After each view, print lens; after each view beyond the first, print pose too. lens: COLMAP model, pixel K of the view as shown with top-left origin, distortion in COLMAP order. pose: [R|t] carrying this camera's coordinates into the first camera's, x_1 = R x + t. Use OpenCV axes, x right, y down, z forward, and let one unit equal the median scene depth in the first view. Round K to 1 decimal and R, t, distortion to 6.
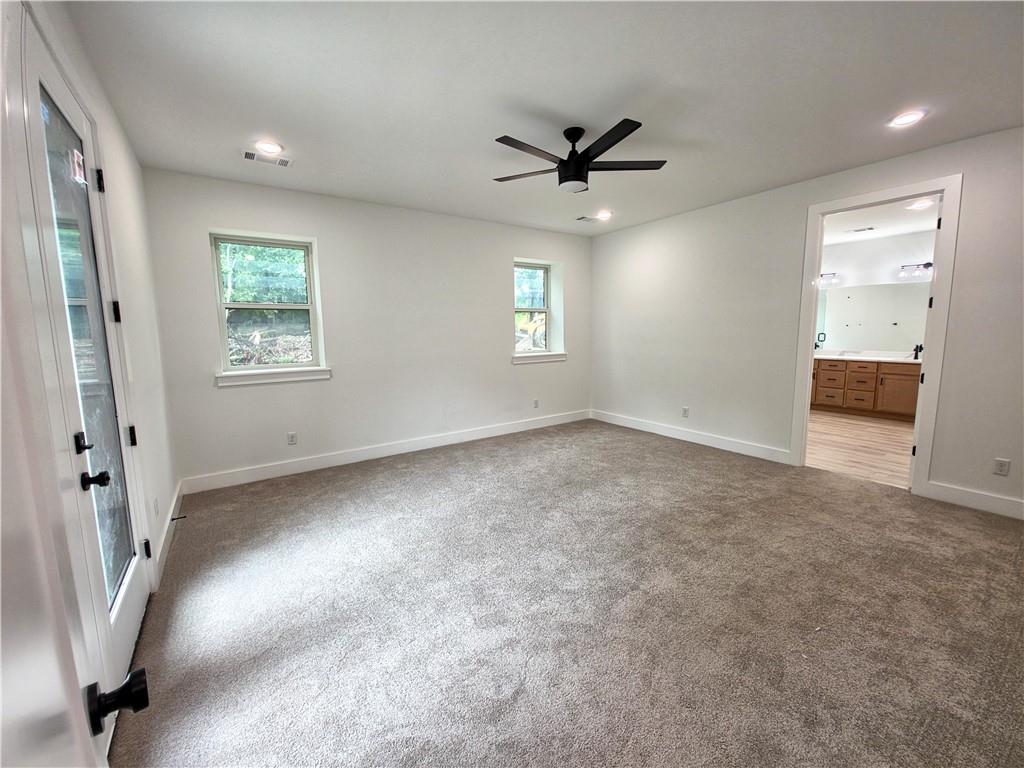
lens RADIAL K [[406.4, 0, 510.5], [0, 406.4, 379.3], [0, 0, 1]] dist [0.009316, -0.006174]
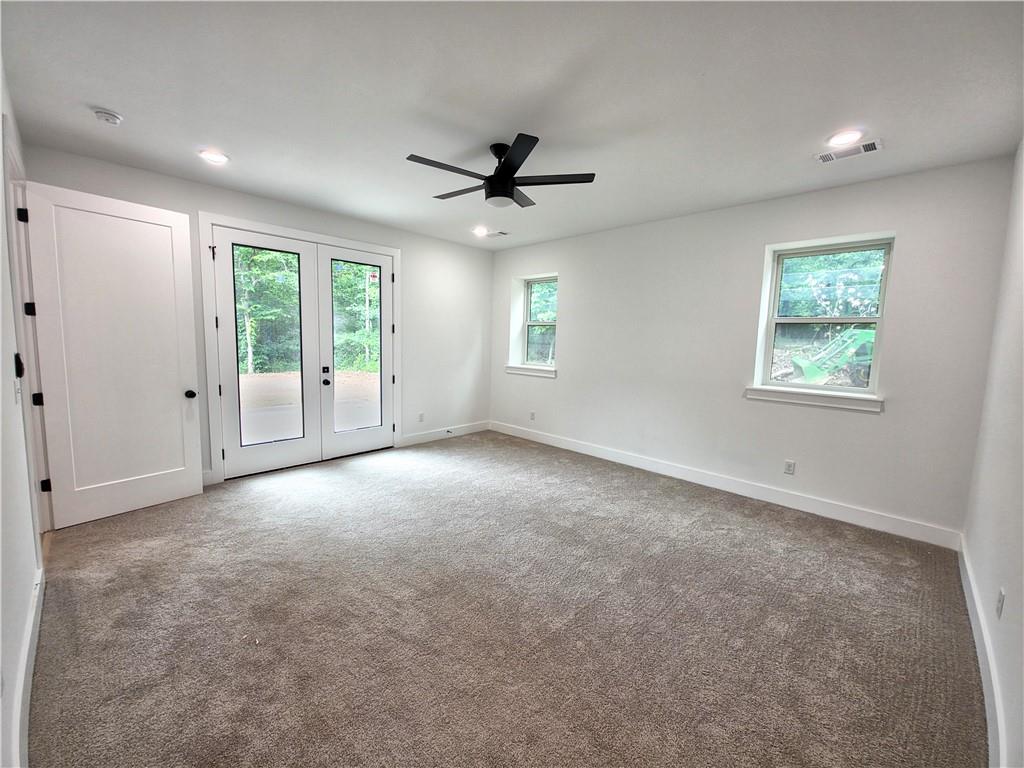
lens RADIAL K [[406.4, 0, 510.5], [0, 406.4, 379.3], [0, 0, 1]] dist [0.009316, -0.006174]
pose [[0.193527, 0.110477, -0.974855, 0.849427], [-0.154321, 0.984698, 0.080957, -0.085708], [0.968882, 0.134773, 0.207615, 0.637185]]
